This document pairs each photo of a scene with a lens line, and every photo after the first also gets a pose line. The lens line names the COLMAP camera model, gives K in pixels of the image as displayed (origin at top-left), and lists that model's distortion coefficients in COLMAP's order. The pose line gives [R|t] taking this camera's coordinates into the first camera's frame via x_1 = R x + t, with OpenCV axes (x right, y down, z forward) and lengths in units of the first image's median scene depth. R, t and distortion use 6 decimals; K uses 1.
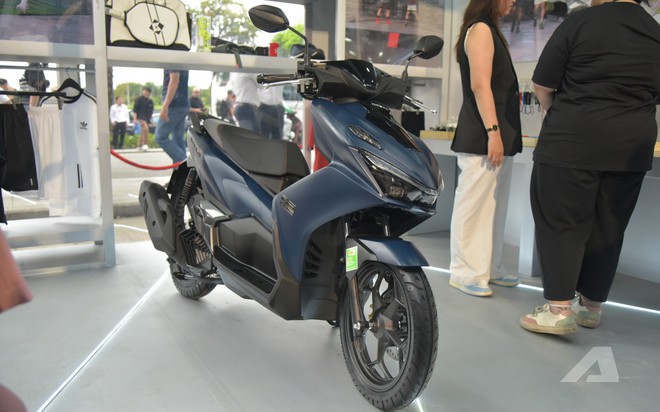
lens RADIAL K [[580.1, 0, 330.0], [0, 580.1, 206.0], [0, 0, 1]] dist [-0.010818, -0.004216]
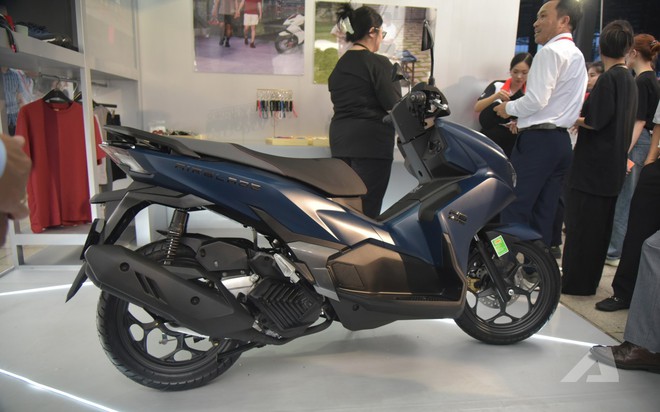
lens RADIAL K [[470.5, 0, 330.0], [0, 470.5, 206.0], [0, 0, 1]] dist [0.003810, -0.000222]
pose [[0.398061, -0.176089, 0.900300, -0.759681], [0.130816, 0.982271, 0.134282, -0.135746], [-0.907984, 0.064321, 0.414039, 0.692427]]
